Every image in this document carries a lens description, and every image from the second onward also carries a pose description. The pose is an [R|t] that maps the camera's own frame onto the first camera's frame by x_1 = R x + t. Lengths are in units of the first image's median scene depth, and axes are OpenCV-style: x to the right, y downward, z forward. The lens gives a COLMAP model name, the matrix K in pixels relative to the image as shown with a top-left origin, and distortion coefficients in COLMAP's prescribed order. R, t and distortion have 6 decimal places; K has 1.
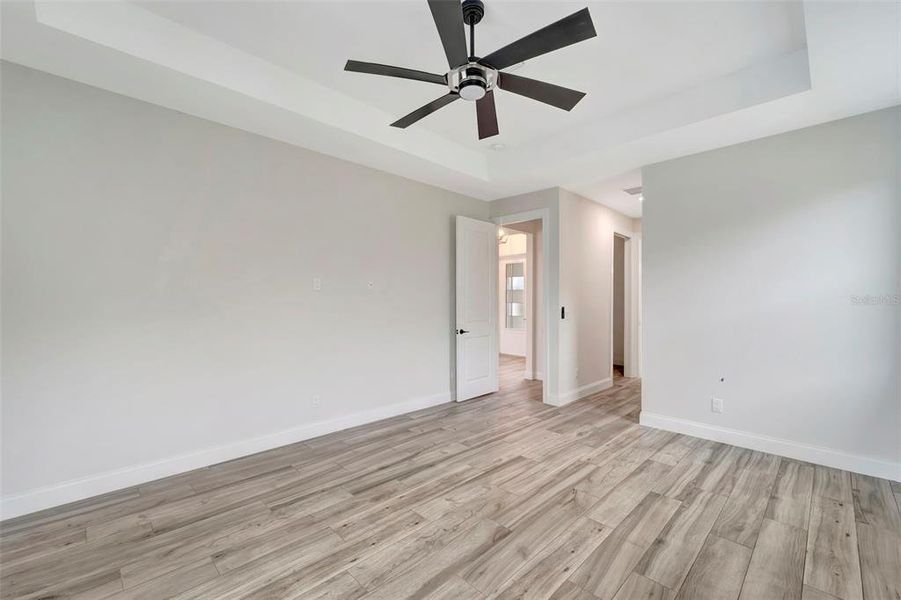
lens RADIAL K [[366.4, 0, 452.8], [0, 366.4, 301.0], [0, 0, 1]] dist [0.001663, 0.000042]
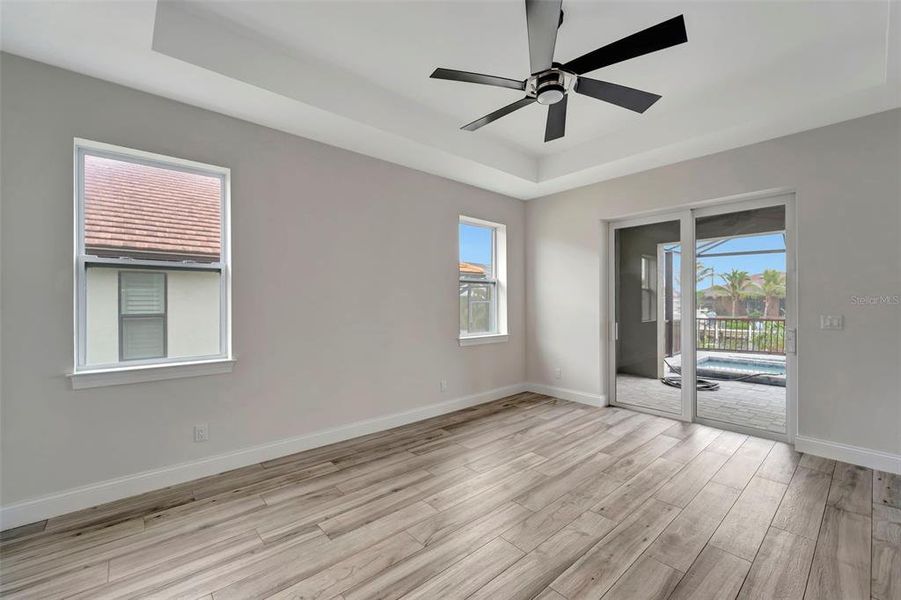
lens RADIAL K [[361.8, 0, 450.5], [0, 361.8, 300.0], [0, 0, 1]] dist [-0.001576, -0.000424]
pose [[-0.997584, 0.000269, 0.069475, 0.252258], [0.000189, 0.999999, -0.001161, 0.000362], [-0.069476, -0.001145, -0.997583, 1.953750]]
